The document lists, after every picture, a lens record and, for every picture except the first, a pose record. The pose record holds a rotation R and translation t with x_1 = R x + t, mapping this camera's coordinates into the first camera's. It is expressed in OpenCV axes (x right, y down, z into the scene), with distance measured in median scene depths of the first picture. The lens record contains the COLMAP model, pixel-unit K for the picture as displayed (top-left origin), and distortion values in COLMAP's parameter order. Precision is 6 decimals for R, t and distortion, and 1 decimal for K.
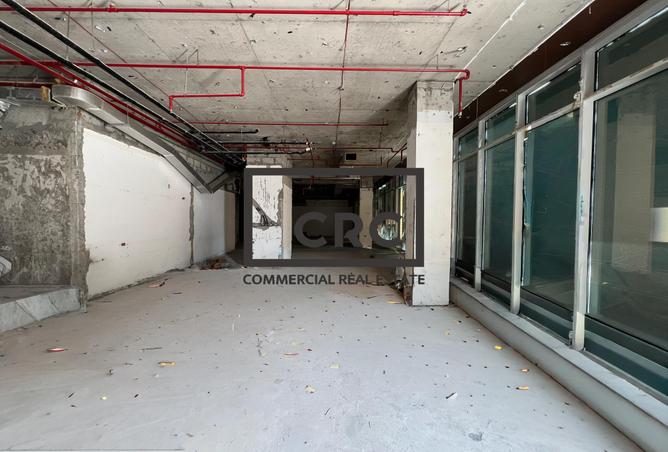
lens RADIAL K [[268.2, 0, 334.7], [0, 268.2, 230.1], [0, 0, 1]] dist [-0.003545, -0.000090]
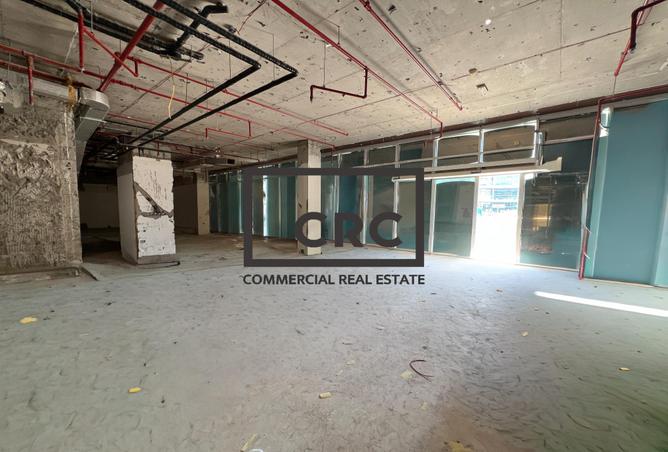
lens RADIAL K [[268.2, 0, 331.5], [0, 268.2, 232.4], [0, 0, 1]] dist [-0.003545, -0.000090]
pose [[0.663855, -0.061386, 0.745338, -1.071139], [0.023322, 0.997840, 0.061410, 0.006932], [-0.747498, -0.023384, 0.663853, -0.439612]]
